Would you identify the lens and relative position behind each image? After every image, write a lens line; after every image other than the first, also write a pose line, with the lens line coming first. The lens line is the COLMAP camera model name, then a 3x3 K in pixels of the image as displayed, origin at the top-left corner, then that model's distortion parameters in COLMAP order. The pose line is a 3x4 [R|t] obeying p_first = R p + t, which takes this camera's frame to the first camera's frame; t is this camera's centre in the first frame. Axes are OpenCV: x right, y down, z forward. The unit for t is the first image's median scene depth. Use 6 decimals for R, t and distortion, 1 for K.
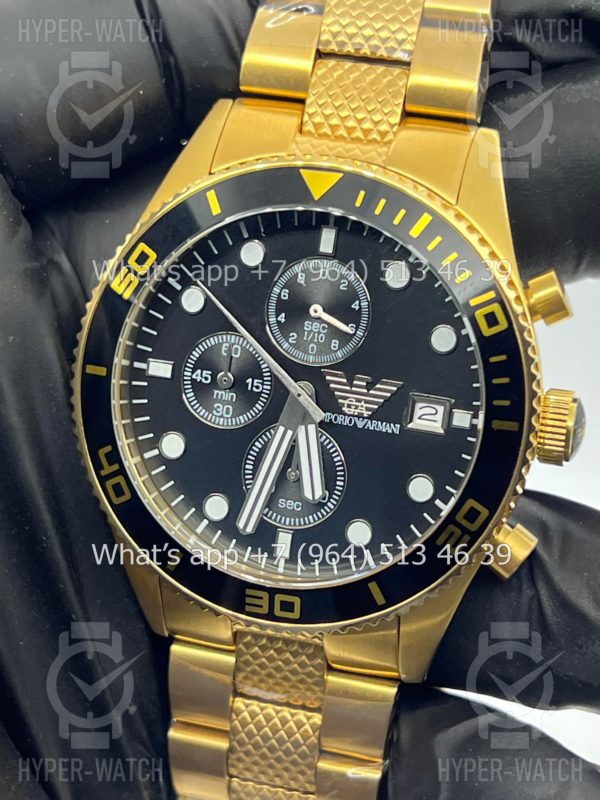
lens RADIAL K [[1847.4, 0, 298.5], [0, 1847.4, 400.4], [0, 0, 1]] dist [0.241634, 0.000000]
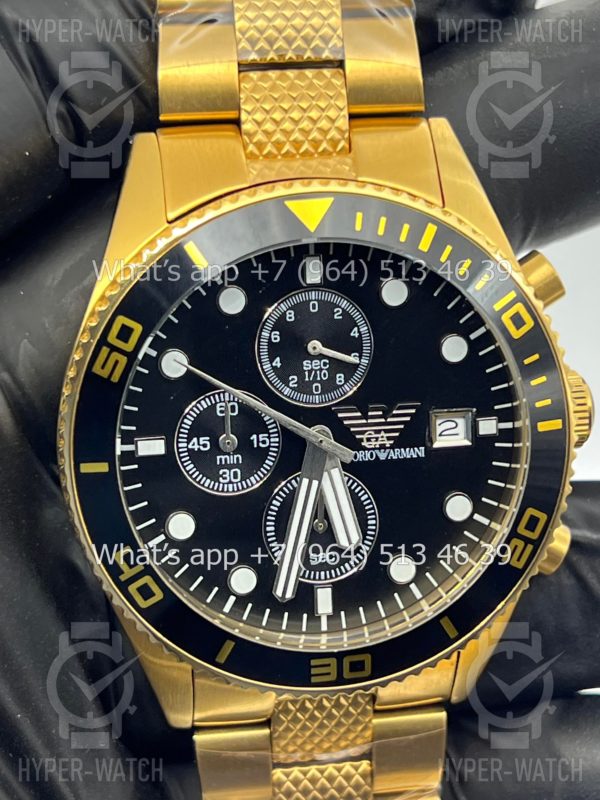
lens RADIAL K [[1847.4, 0, 296.1], [0, 1847.4, 403.1], [0, 0, 1]] dist [0.241634, 0.000000]
pose [[0.906611, -0.230727, 0.353301, -0.327794], [0.203219, 0.972518, 0.113628, -0.127140], [-0.369809, -0.031219, 0.928583, 0.150889]]
